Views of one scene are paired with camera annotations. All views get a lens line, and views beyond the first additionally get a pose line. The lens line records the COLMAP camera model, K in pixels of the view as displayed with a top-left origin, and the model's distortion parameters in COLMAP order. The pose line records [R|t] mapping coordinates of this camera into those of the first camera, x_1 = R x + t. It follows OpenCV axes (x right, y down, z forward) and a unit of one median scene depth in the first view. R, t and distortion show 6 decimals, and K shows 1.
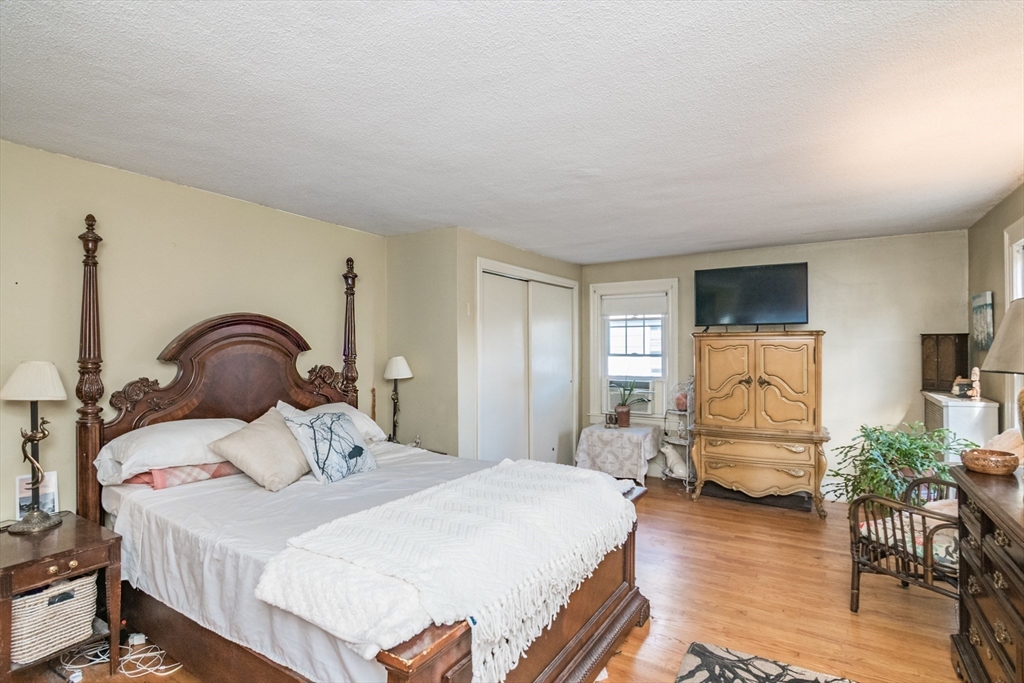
lens RADIAL K [[498.4, 0, 511.4], [0, 498.4, 341.9], [0, 0, 1]] dist [-0.013354, -0.002015]
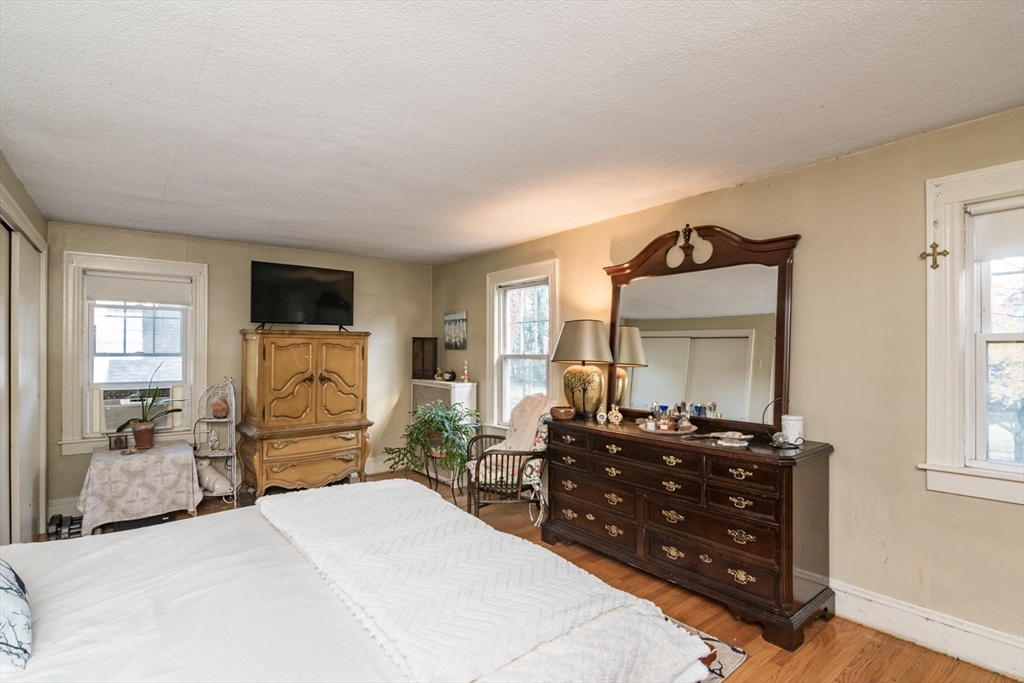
lens RADIAL K [[498.4, 0, 510.9], [0, 498.4, 343.8], [0, 0, 1]] dist [-0.013354, -0.002015]
pose [[0.345949, 0.009294, 0.938207, -0.334689], [-0.018894, 0.999817, -0.002937, 0.001671], [-0.938063, -0.016711, 0.346061, 0.249942]]
